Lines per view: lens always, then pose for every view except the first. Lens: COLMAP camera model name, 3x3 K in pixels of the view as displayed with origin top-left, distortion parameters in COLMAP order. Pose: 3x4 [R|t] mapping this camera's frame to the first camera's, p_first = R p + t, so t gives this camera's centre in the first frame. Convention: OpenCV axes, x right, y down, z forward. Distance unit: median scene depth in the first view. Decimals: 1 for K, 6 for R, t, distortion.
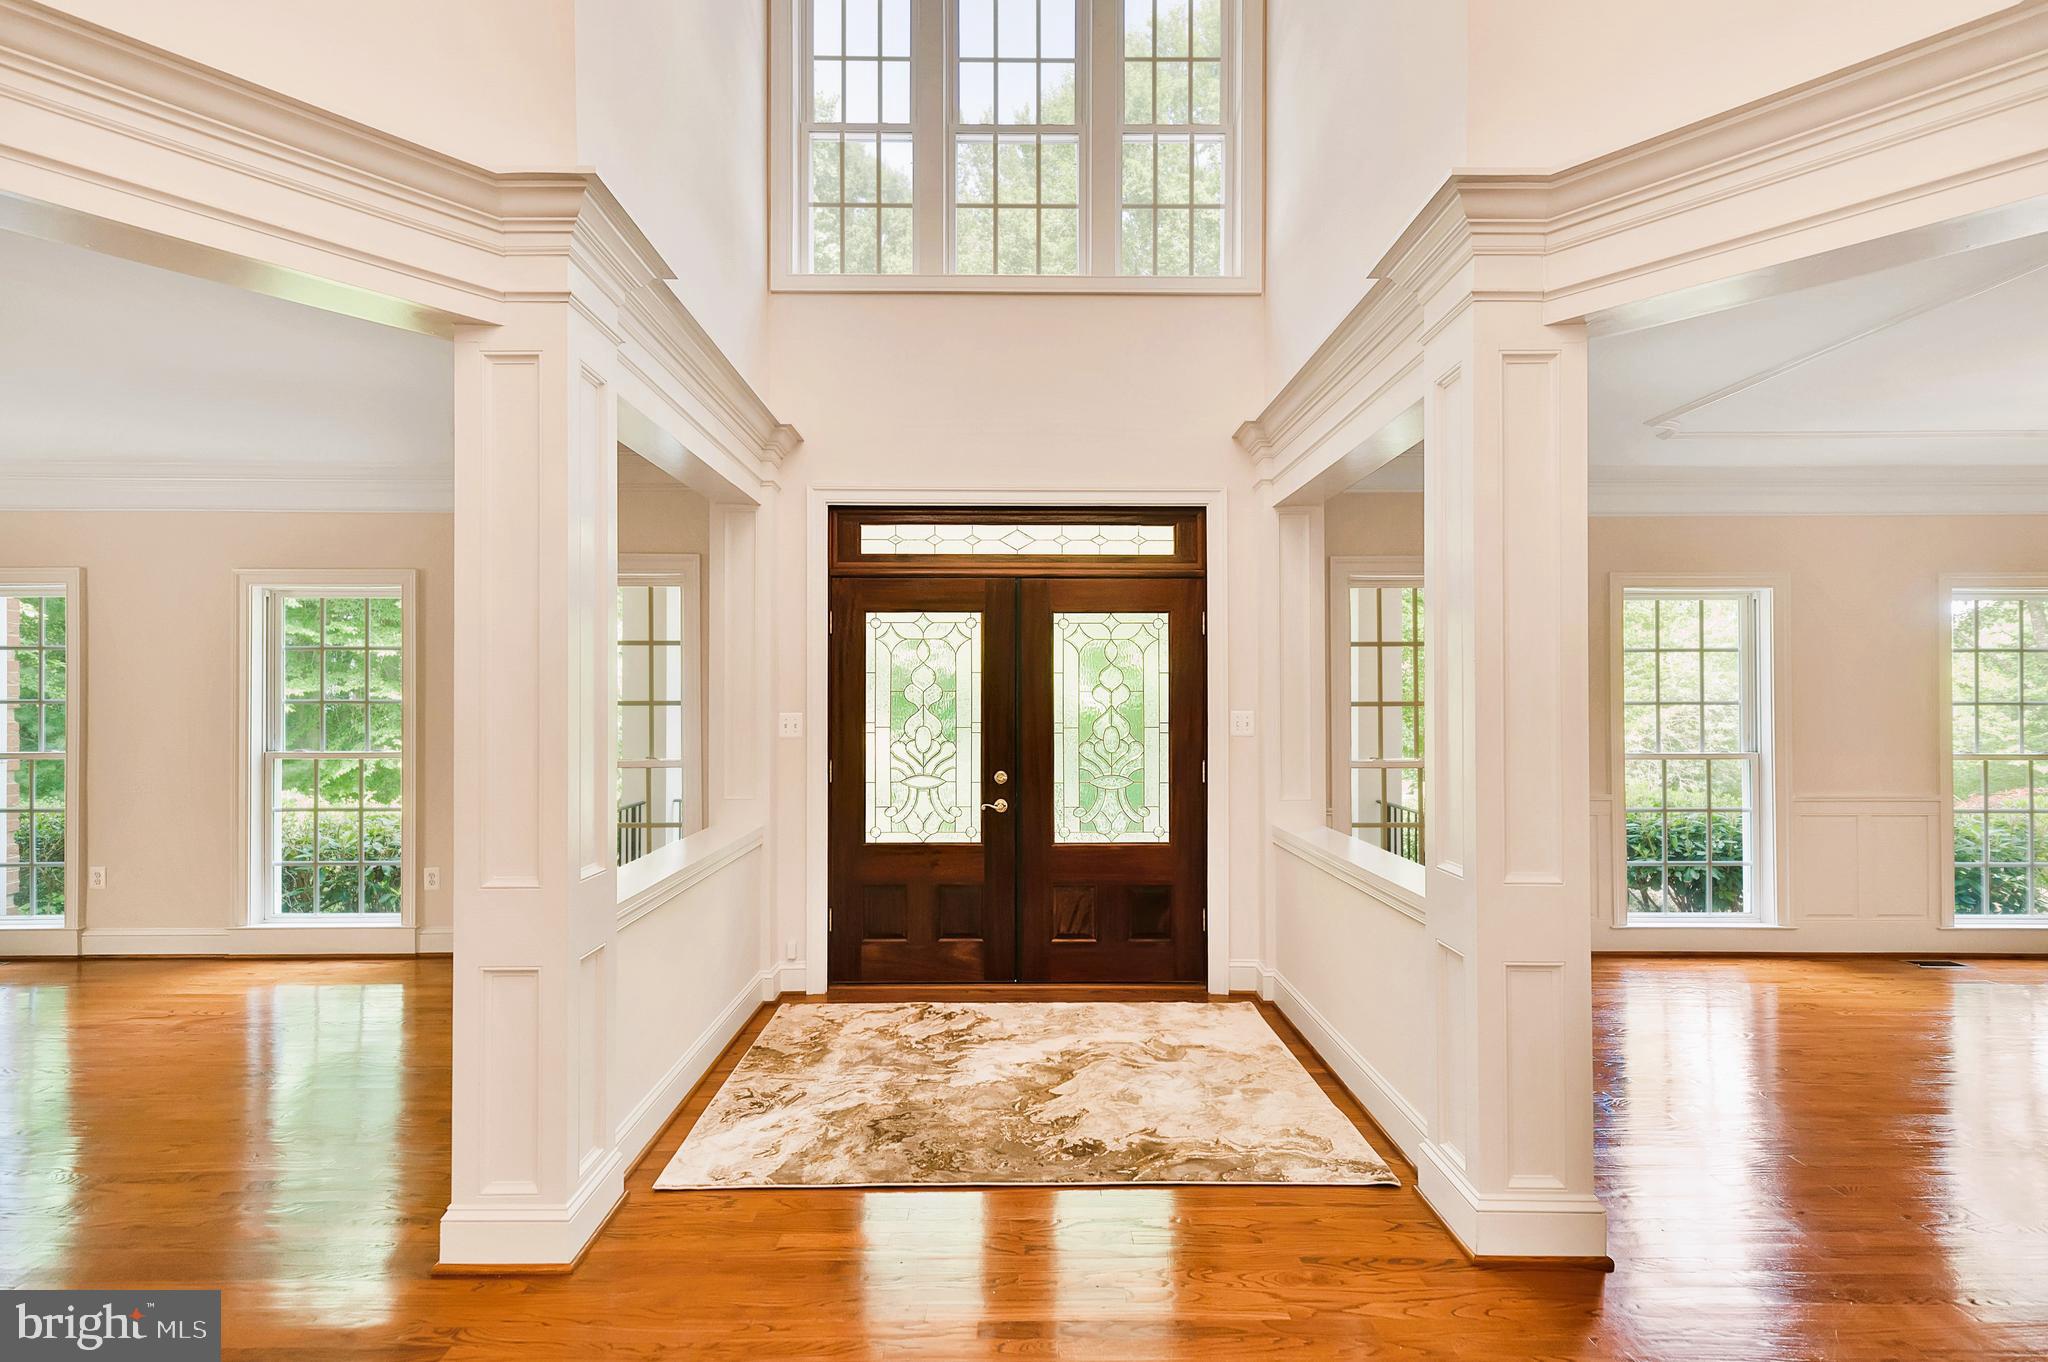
lens RADIAL K [[909.3, 0, 1024.4], [0, 909.3, 690.9], [0, 0, 1]] dist [0.012322, 0.000423]
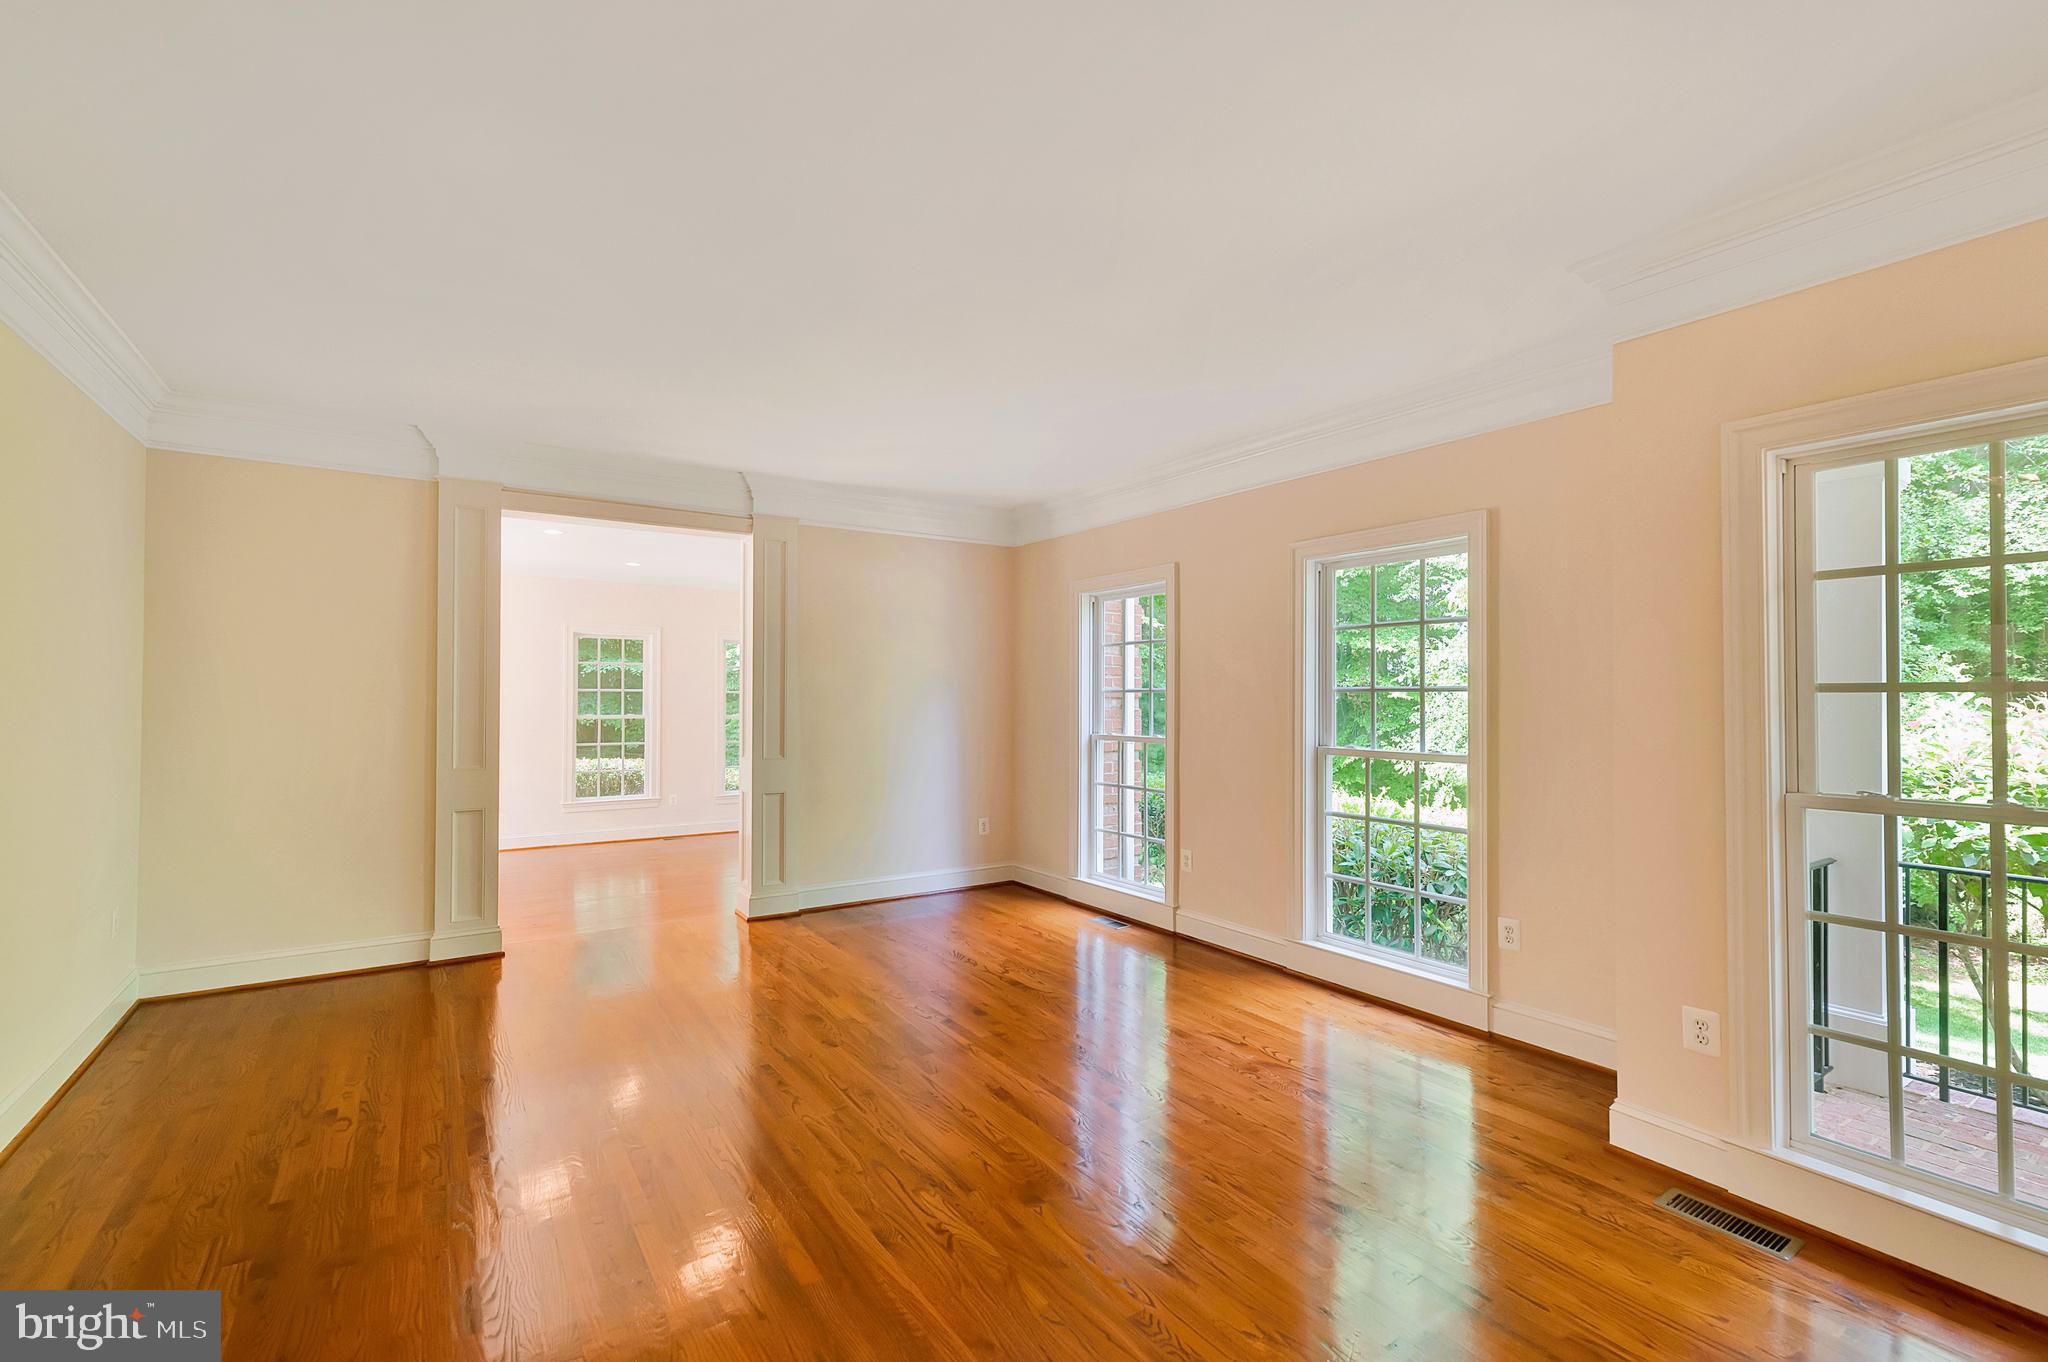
lens RADIAL K [[909.3, 0, 1024.4], [0, 909.3, 690.9], [0, 0, 1]] dist [0.012322, 0.000423]
pose [[0.563851, 0.000078, -0.825877, -0.263737], [0.000700, 1.000000, 0.000572, 0.012393], [0.825876, -0.000900, 0.563851, 0.272601]]
